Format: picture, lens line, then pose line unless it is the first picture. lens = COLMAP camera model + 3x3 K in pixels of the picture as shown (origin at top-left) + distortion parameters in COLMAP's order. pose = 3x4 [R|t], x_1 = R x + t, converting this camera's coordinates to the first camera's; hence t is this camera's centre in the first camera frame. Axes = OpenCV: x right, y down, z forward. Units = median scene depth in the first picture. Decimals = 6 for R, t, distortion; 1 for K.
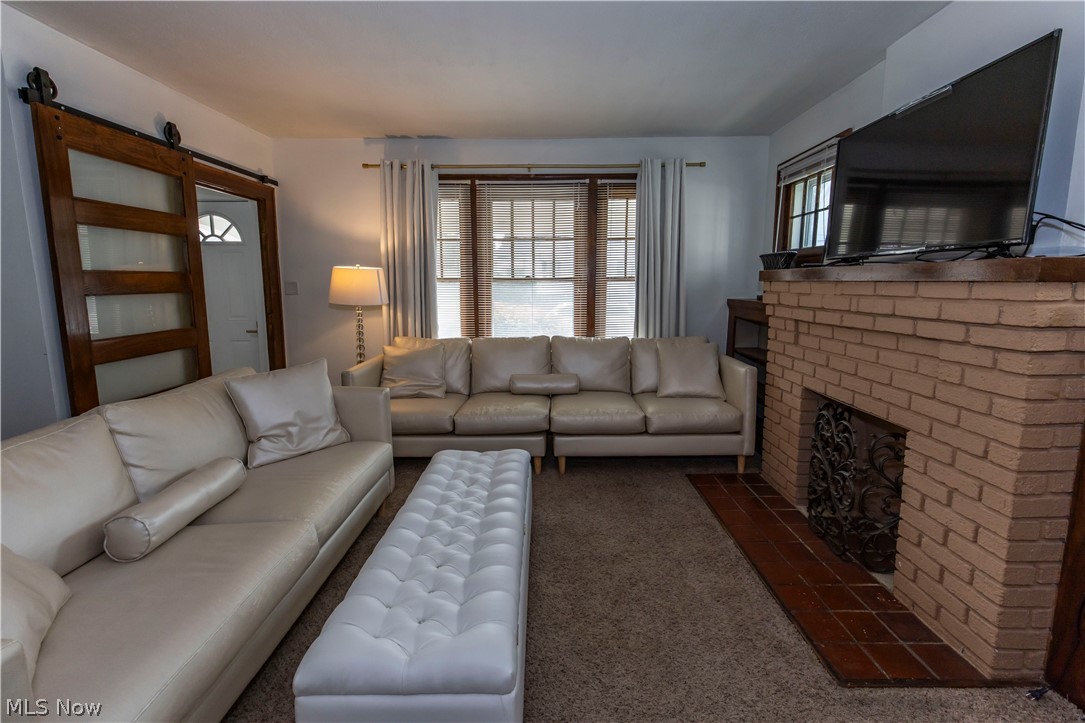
lens RADIAL K [[446.5, 0, 543.8], [0, 446.5, 367.5], [0, 0, 1]] dist [-0.000799, 0.000496]
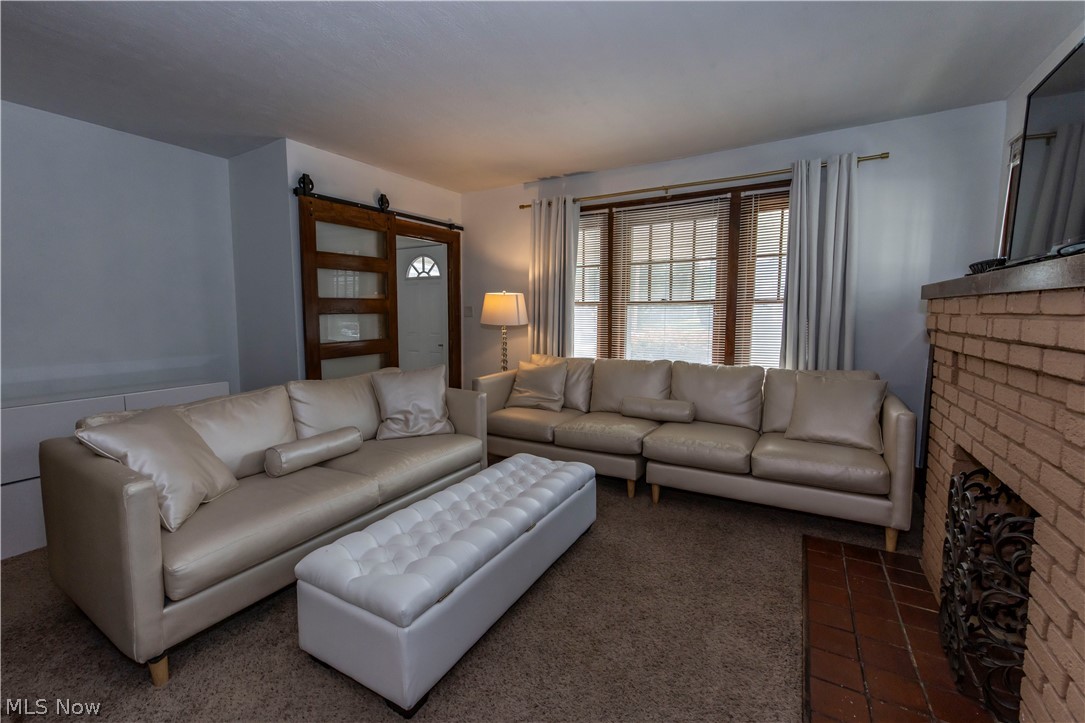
lens RADIAL K [[452.3, 0, 539.7], [0, 452.3, 380.0], [0, 0, 1]] dist [-0.000293, 0.000340]
pose [[0.865948, 0.073633, -0.494685, 0.266789], [-0.091110, 0.995777, -0.011269, 0.008476], [0.491766, 0.054829, 0.868999, 0.019385]]
